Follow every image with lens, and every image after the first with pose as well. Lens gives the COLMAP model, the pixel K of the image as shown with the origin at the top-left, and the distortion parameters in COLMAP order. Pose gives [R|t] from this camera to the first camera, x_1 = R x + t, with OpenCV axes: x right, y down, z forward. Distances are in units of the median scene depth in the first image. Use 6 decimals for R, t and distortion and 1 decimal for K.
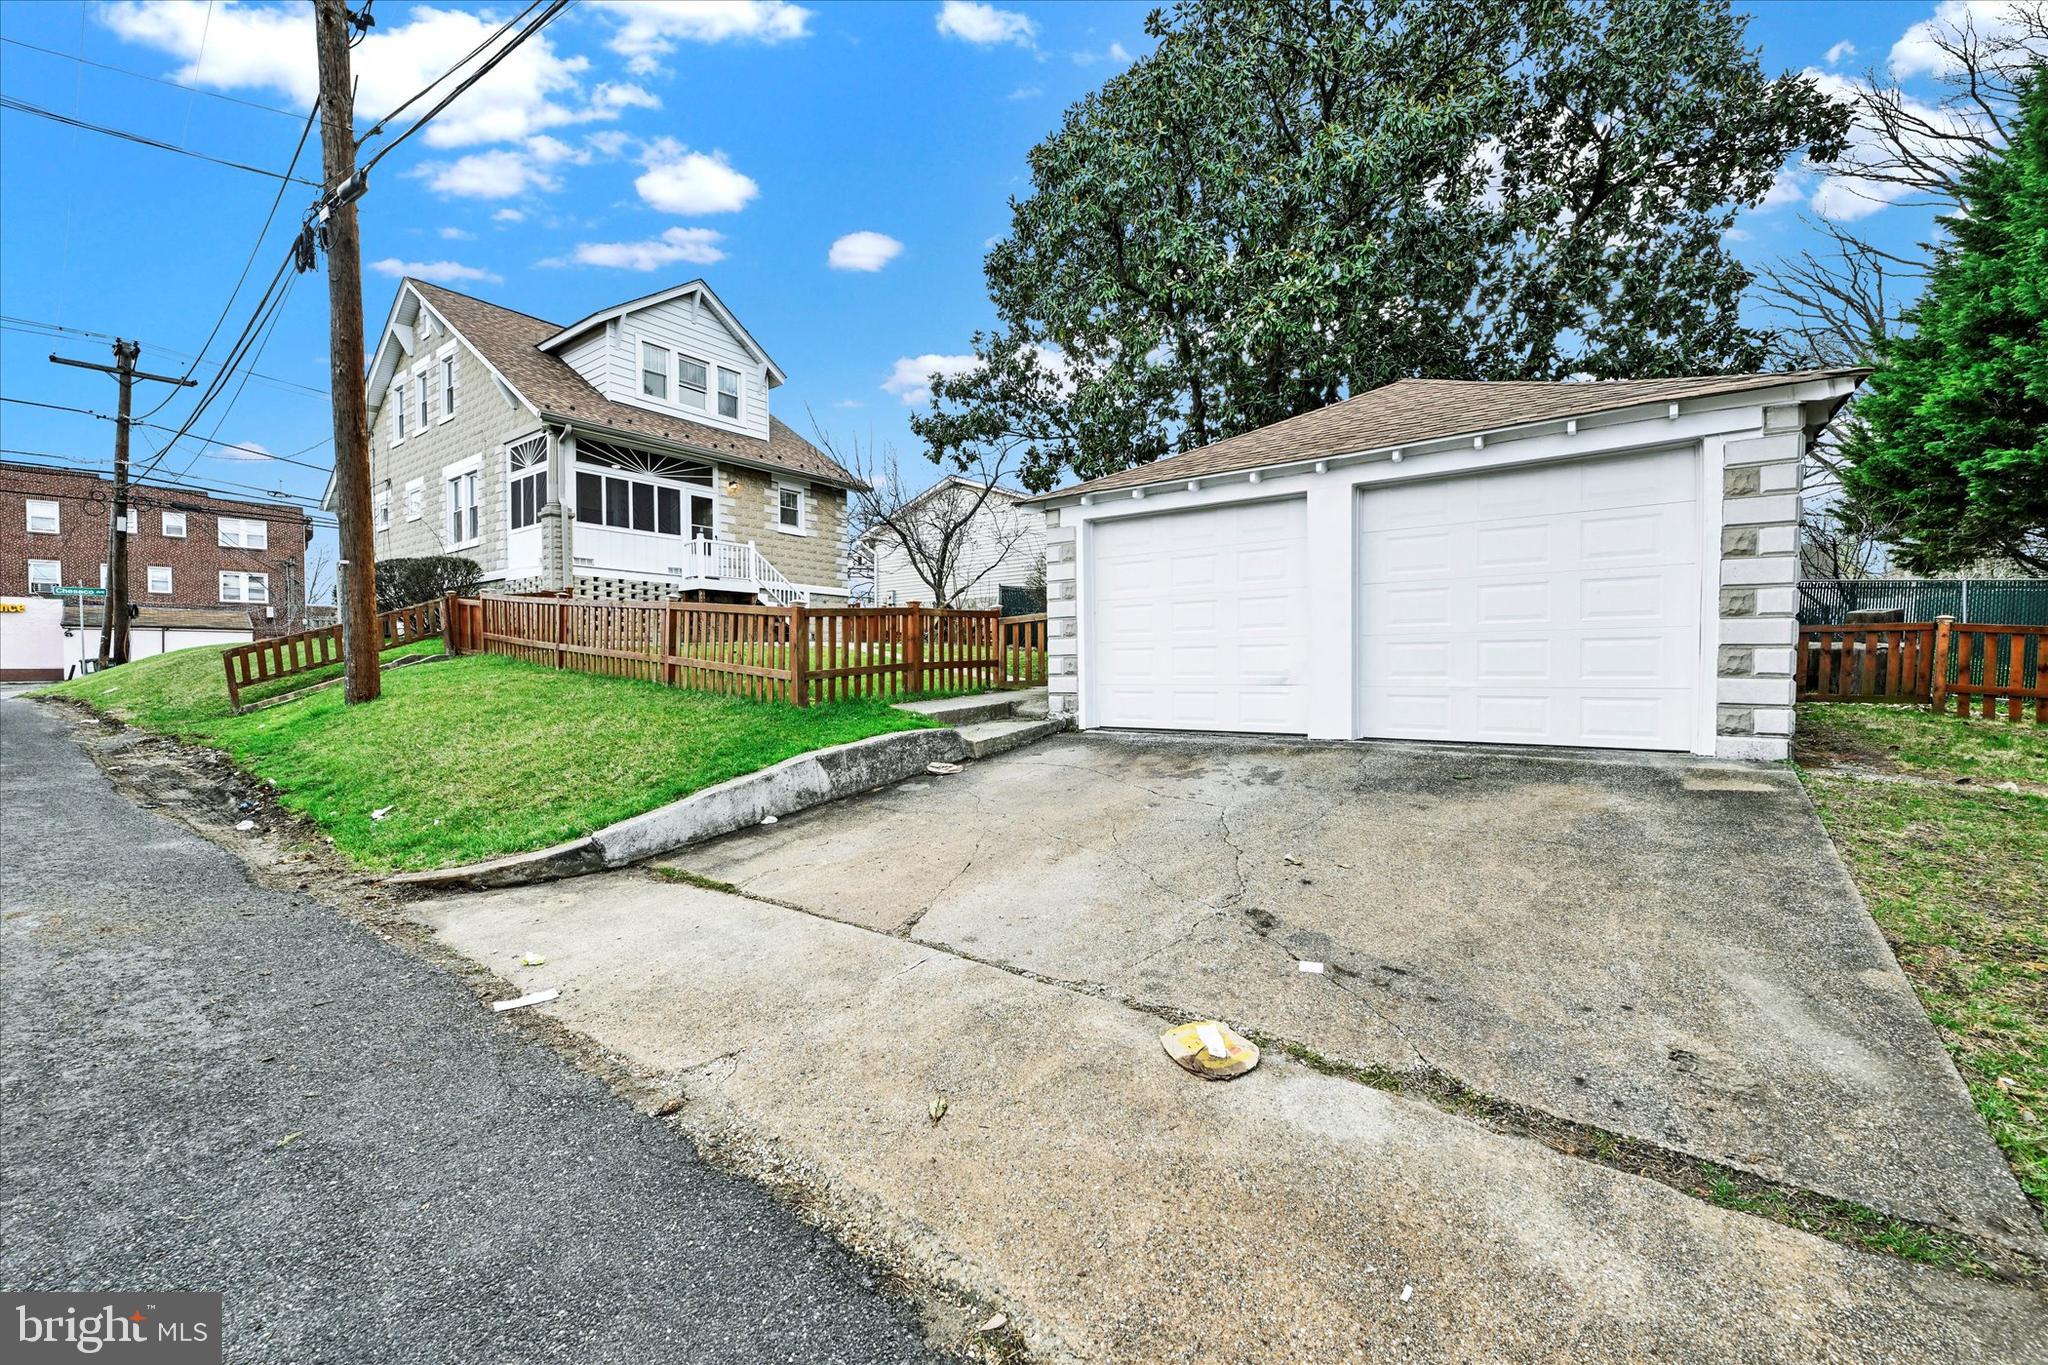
lens RADIAL K [[737.9, 0, 1024.3], [0, 737.9, 675.8], [0, 0, 1]] dist [-0.000027, 0.000001]
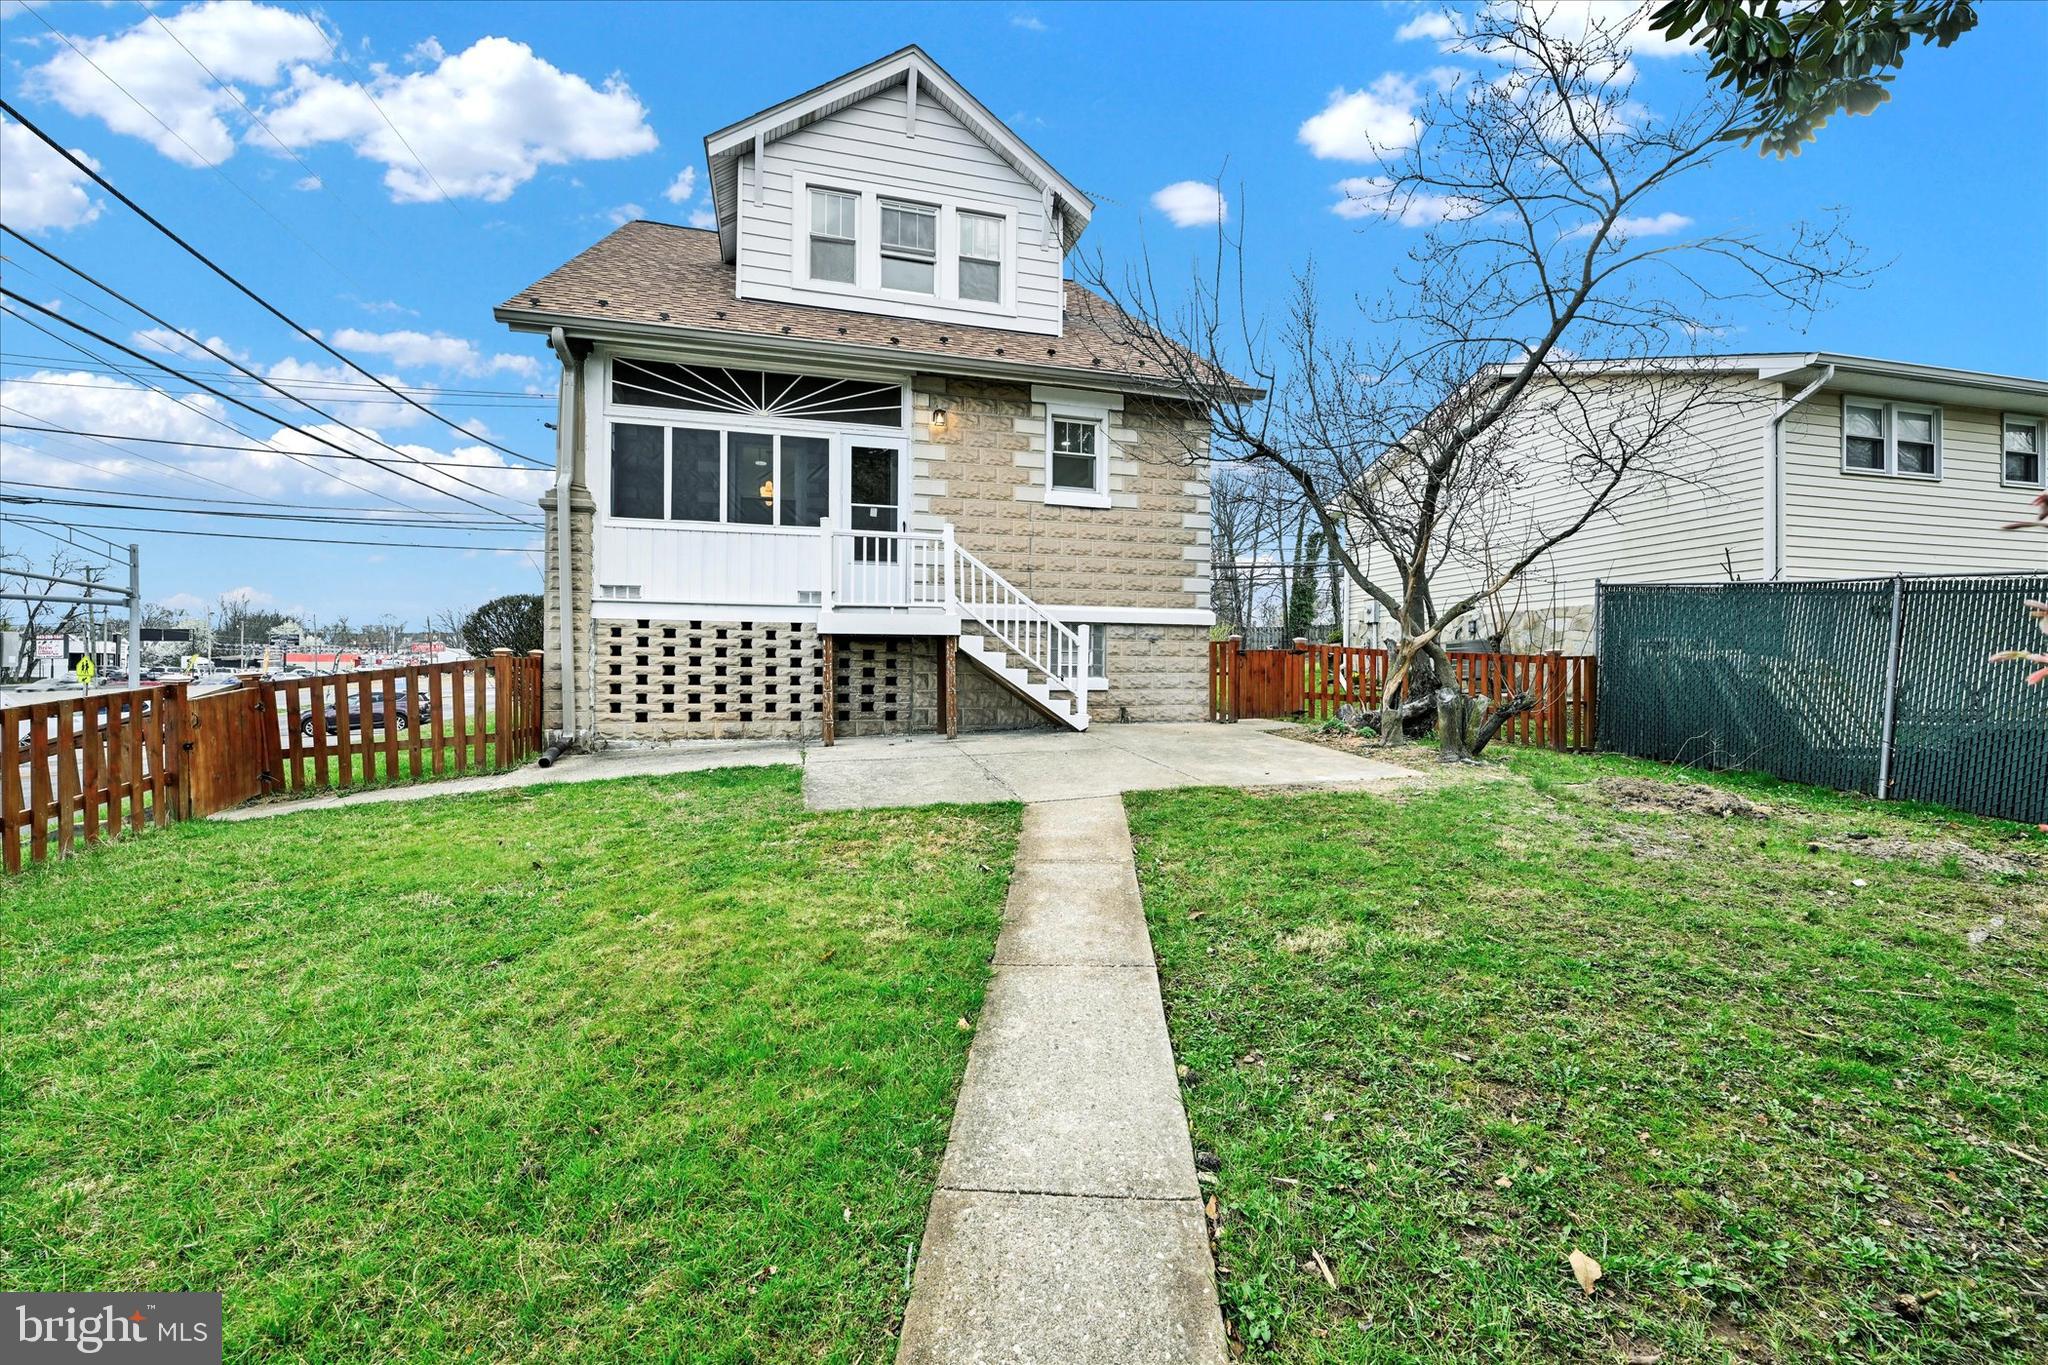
lens RADIAL K [[833.5, 0, 1032.7], [0, 833.5, 681.2], [0, 0, 1]] dist [-0.001614, 0.001195]
pose [[0.794580, 0.003995, -0.607147, -0.004223], [-0.015928, 0.999771, -0.014267, -0.073550], [0.606951, 0.021007, 0.794462, 0.594228]]
